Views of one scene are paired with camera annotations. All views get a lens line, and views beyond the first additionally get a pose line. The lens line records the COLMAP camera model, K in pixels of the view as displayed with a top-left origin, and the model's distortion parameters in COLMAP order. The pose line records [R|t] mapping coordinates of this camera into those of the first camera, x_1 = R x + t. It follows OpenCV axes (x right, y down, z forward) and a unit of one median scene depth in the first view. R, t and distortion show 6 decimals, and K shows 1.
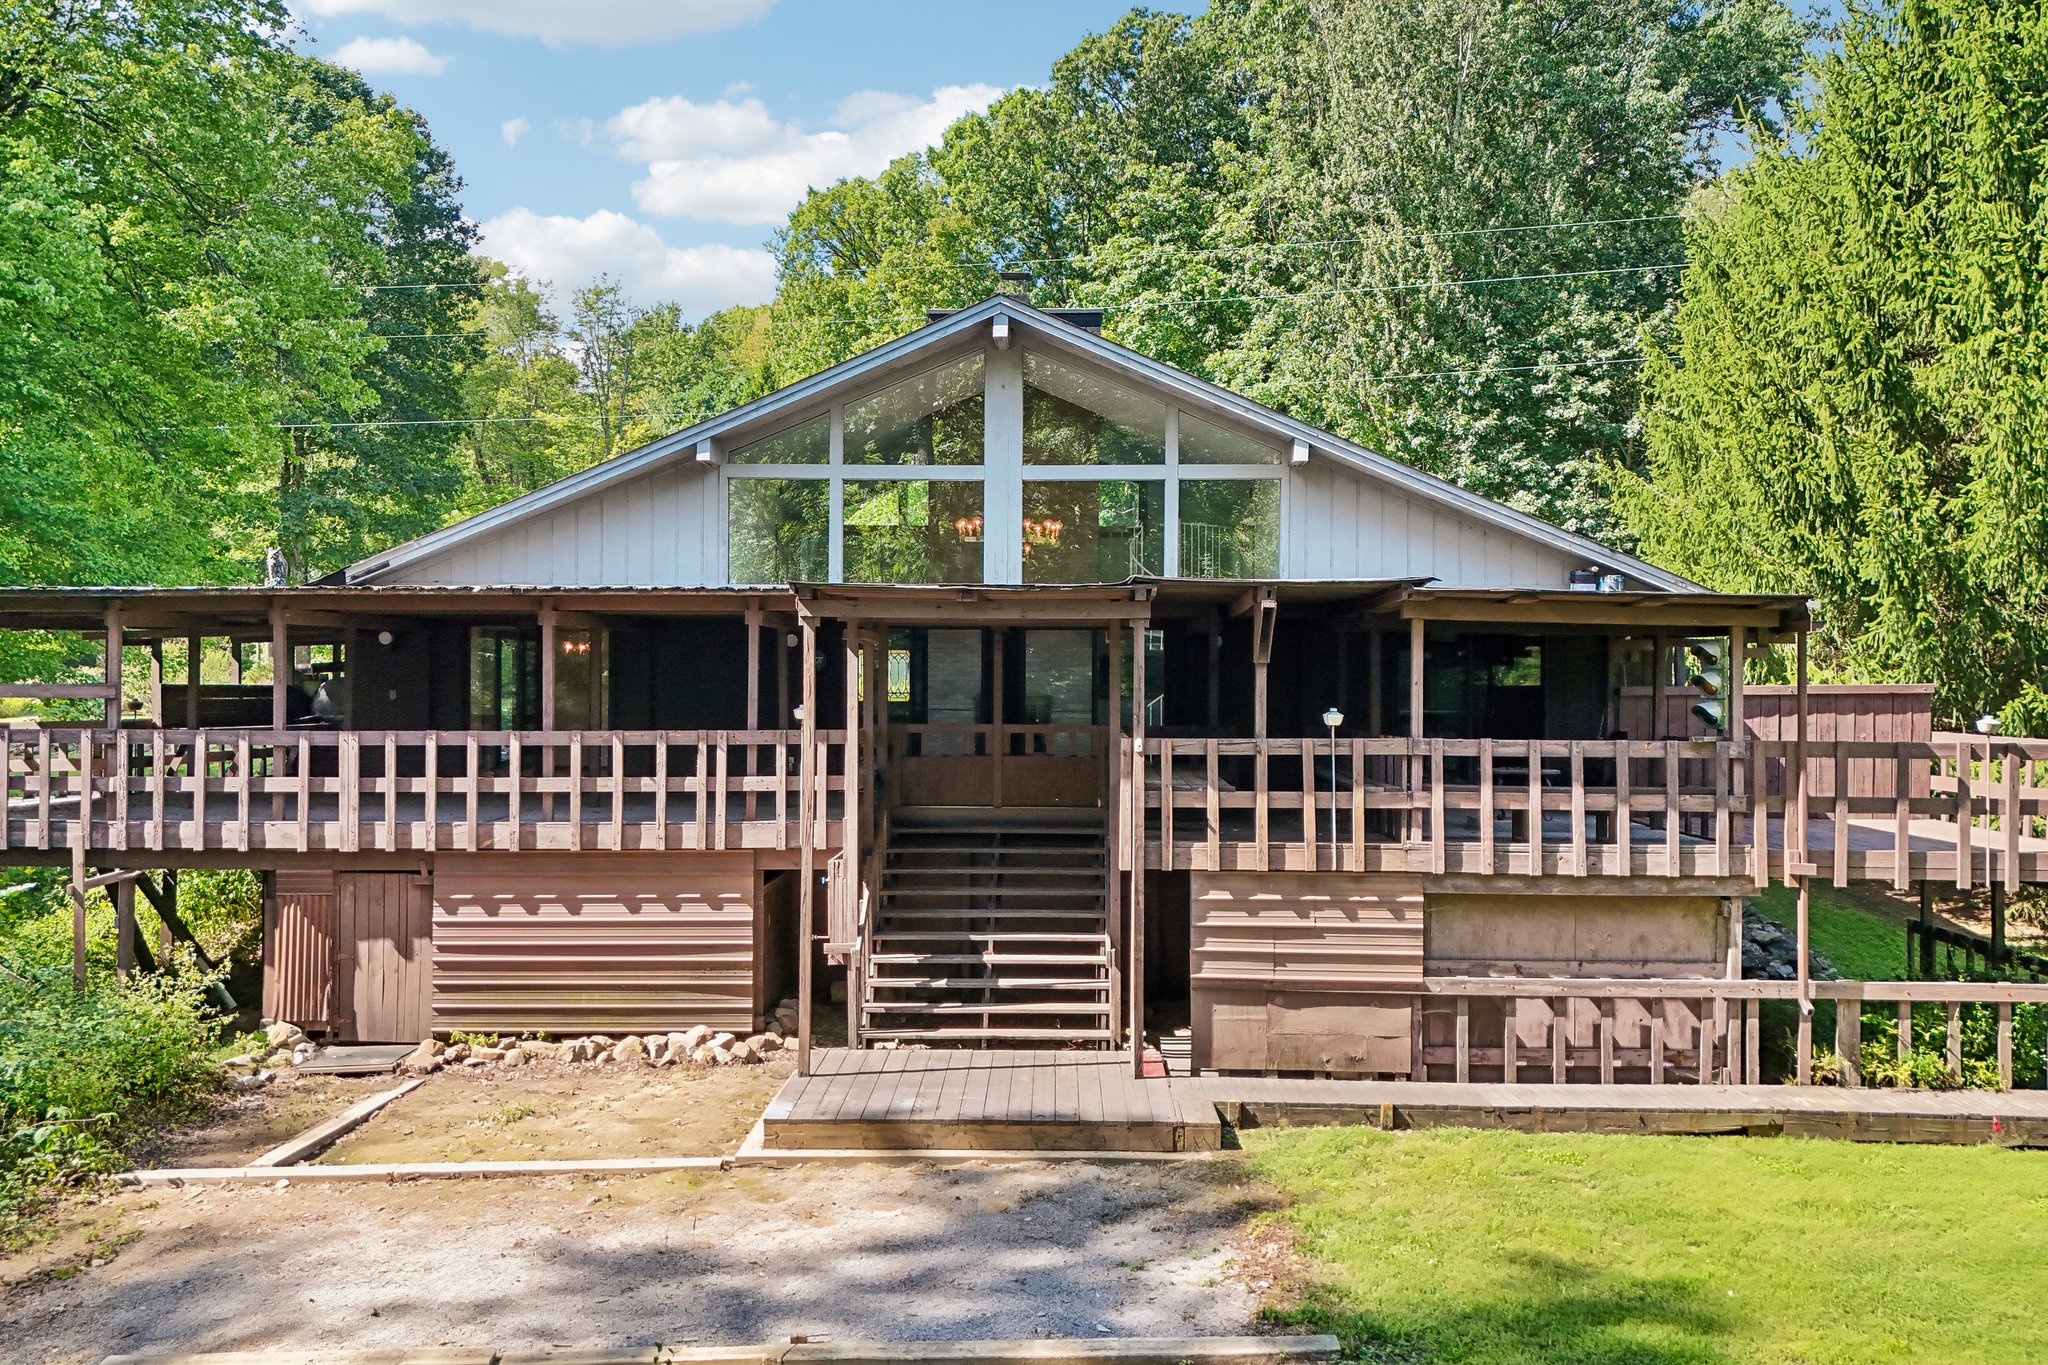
lens RADIAL K [[1767.4, 0, 1021.3], [0, 1767.4, 655.8], [0, 0, 1]] dist [0.110356, -0.155492]
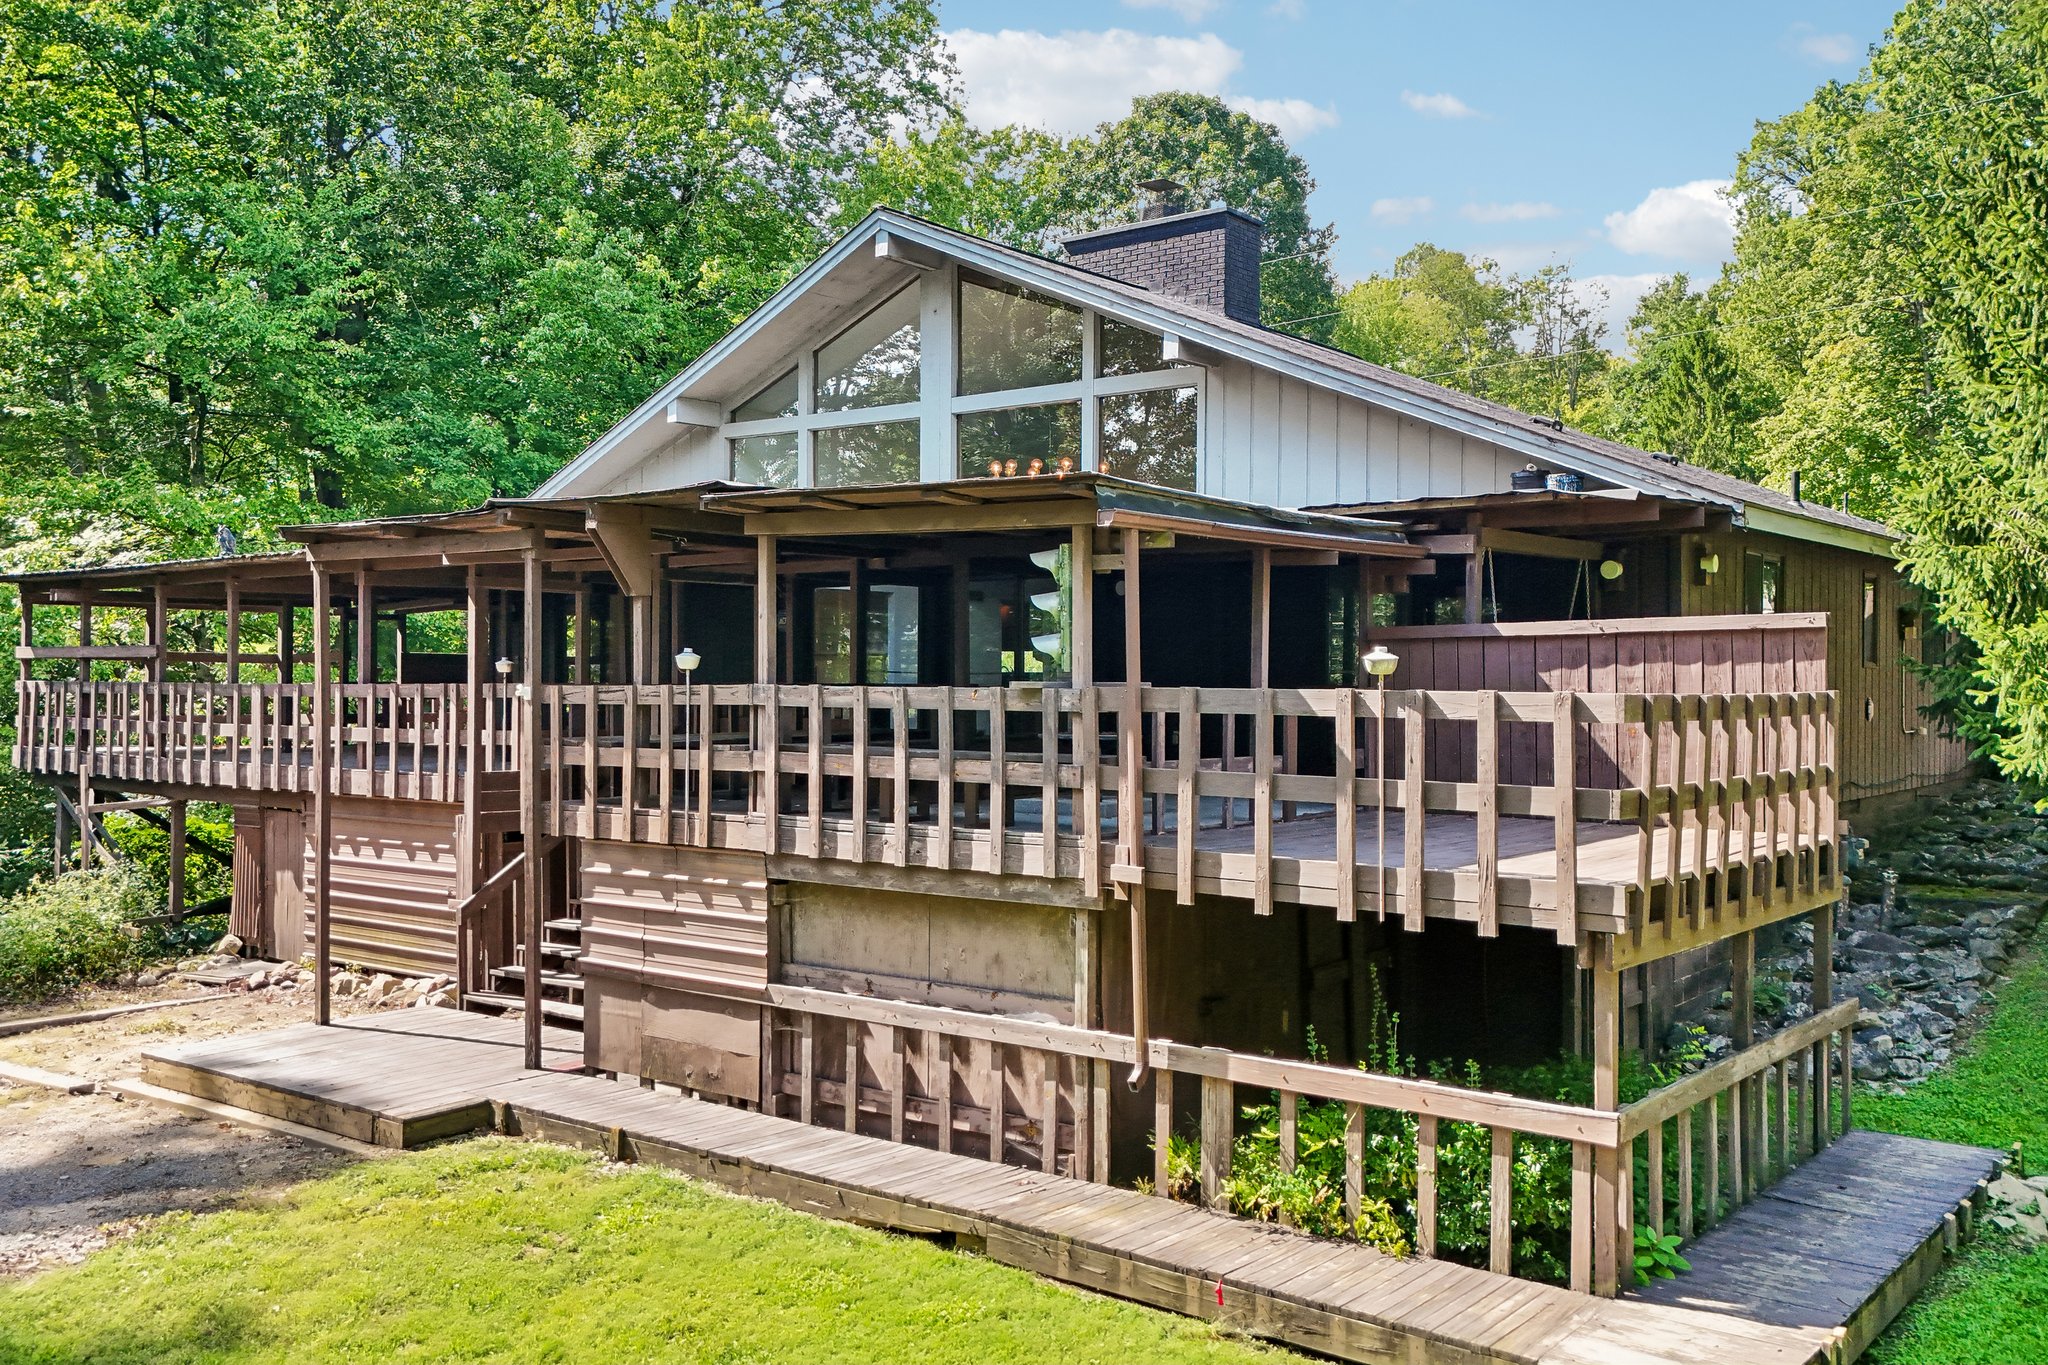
lens RADIAL K [[1767.4, 0, 1021.3], [0, 1767.4, 655.8], [0, 0, 1]] dist [0.110356, -0.155492]
pose [[0.800088, -0.010254, -0.599795, 0.795283], [0.010287, 0.999941, -0.003373, 0.037431], [0.599794, -0.003471, 0.800147, 0.432330]]
